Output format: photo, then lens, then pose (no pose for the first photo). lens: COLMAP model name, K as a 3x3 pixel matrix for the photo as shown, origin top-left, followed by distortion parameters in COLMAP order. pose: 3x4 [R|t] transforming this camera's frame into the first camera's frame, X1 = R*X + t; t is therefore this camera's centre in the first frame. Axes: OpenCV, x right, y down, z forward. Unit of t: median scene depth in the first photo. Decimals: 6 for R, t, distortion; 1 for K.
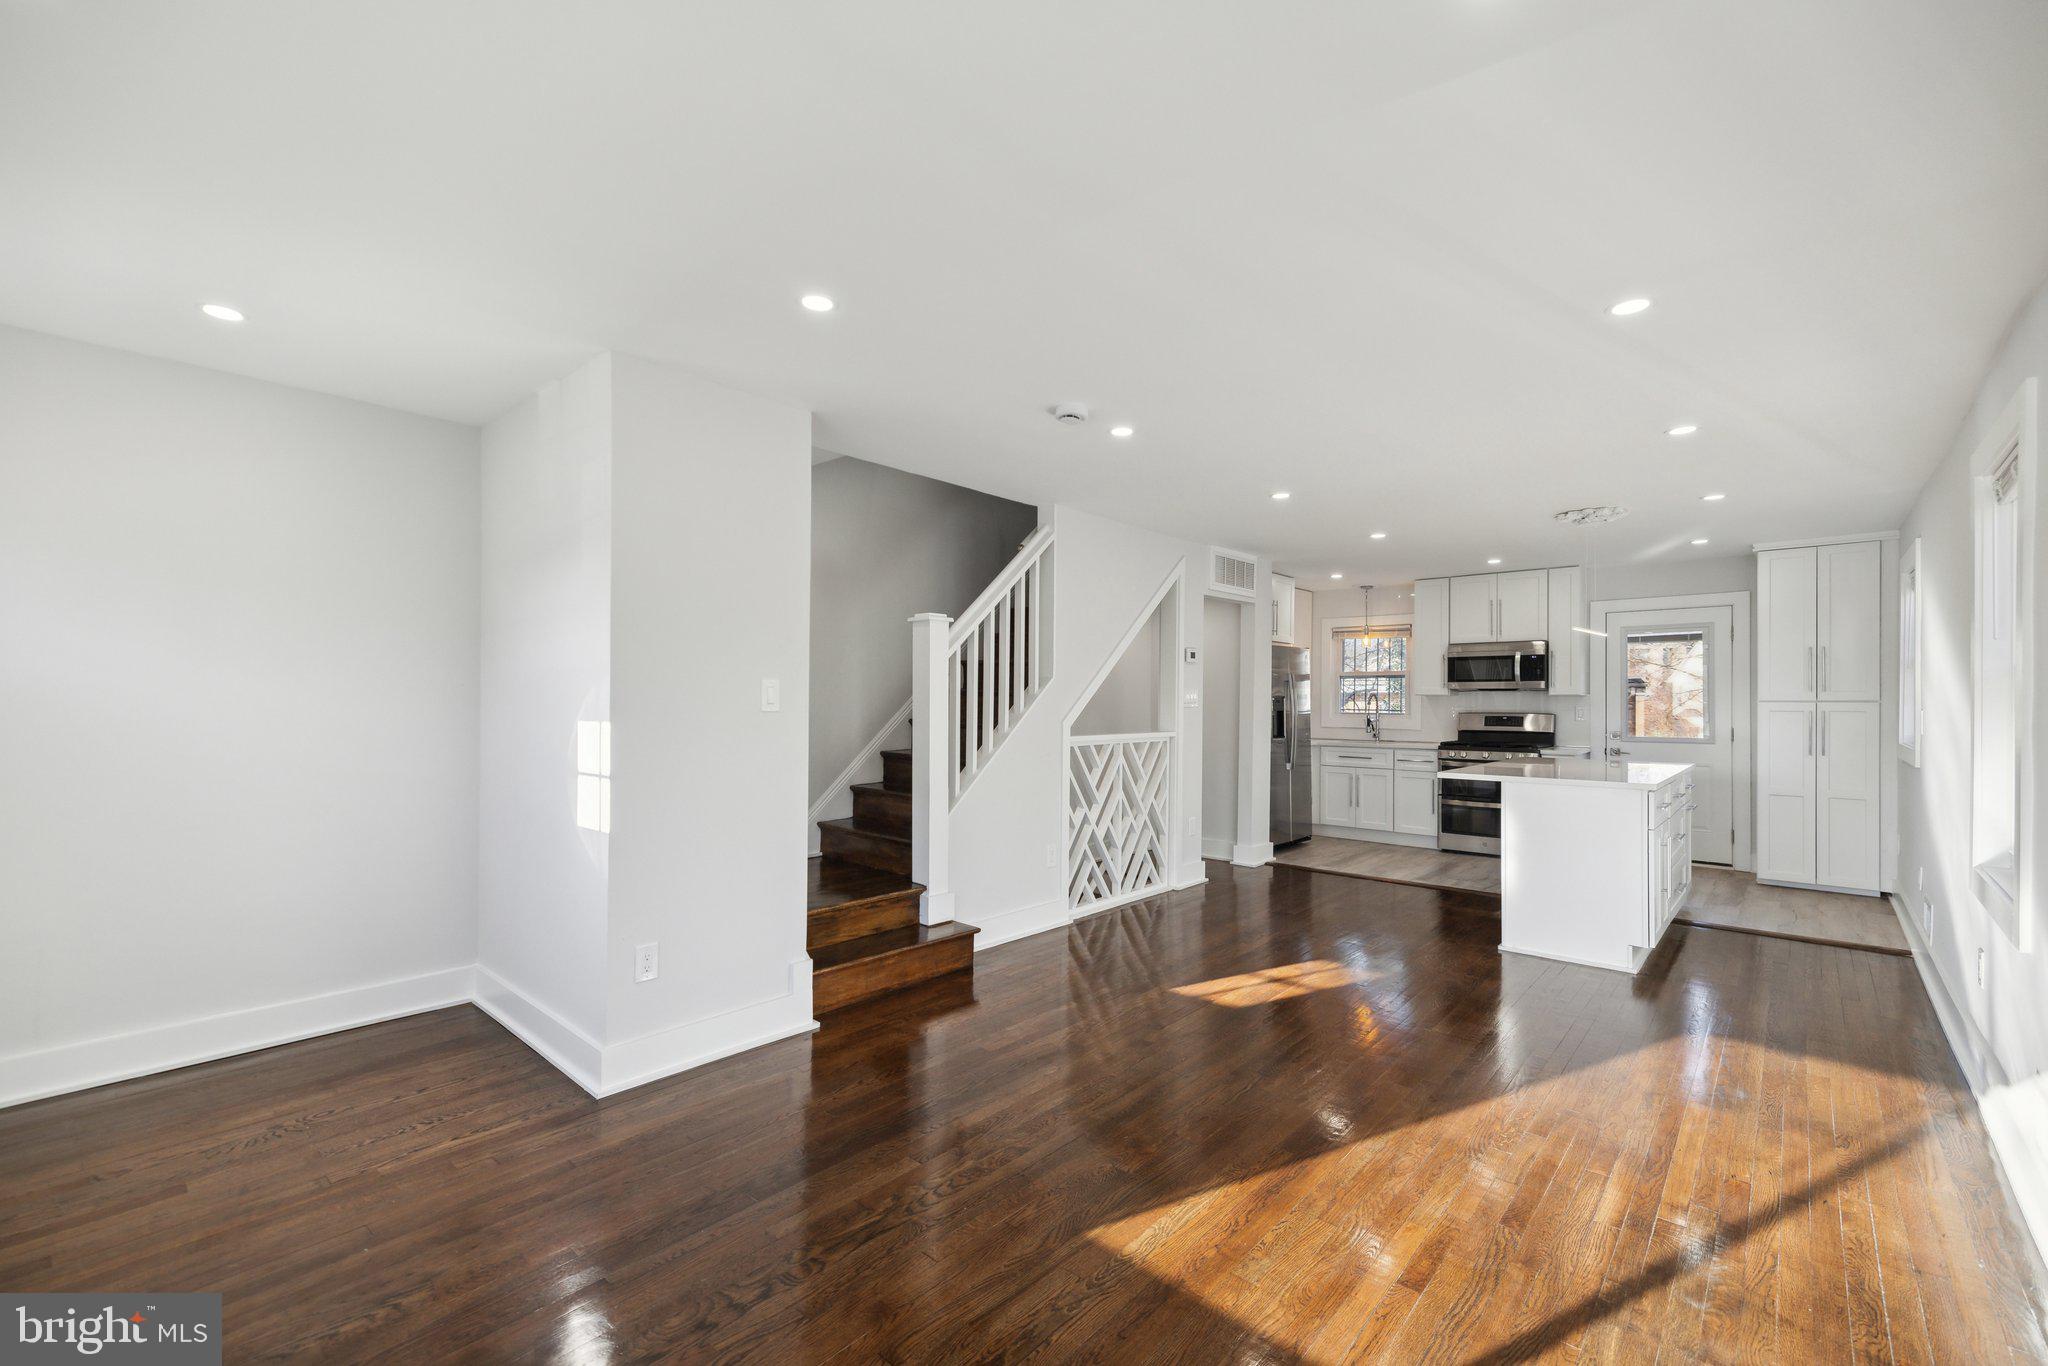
lens RADIAL K [[846.8, 0, 1023.7], [0, 846.8, 689.4], [0, 0, 1]] dist [0.000296, -0.000190]
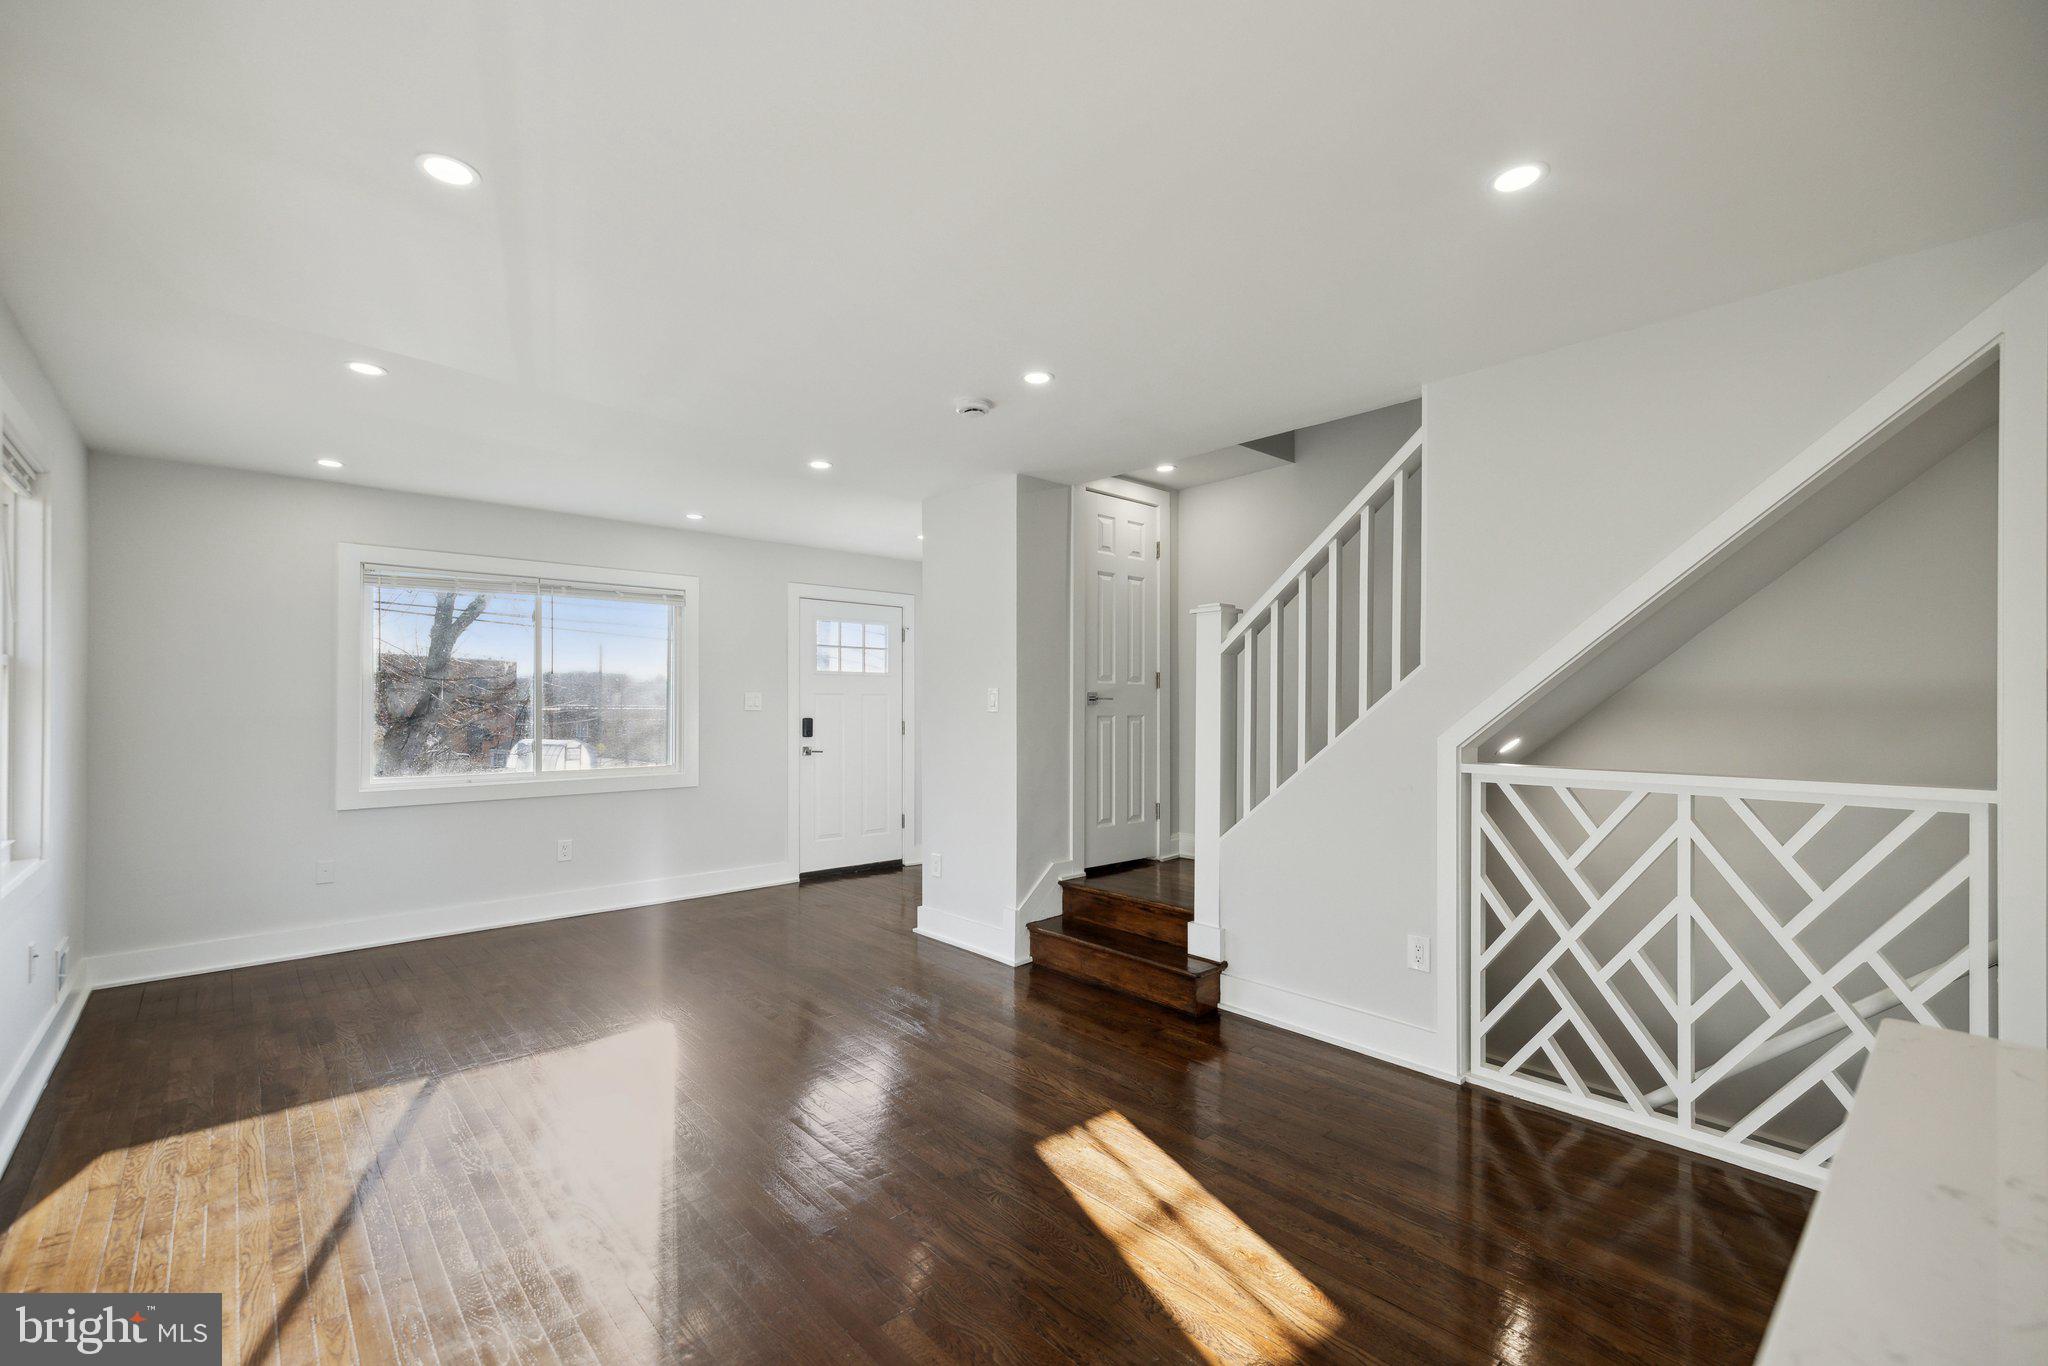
lens RADIAL K [[934.3, 0, 1023.0], [0, 934.3, 697.8], [0, 0, 1]] dist [-0.000963, -0.000151]
pose [[-0.144256, -0.007437, -0.989512, 0.697236], [0.014390, 0.999850, -0.009612, 0.011363], [0.989436, -0.015626, -0.144128, 0.760520]]
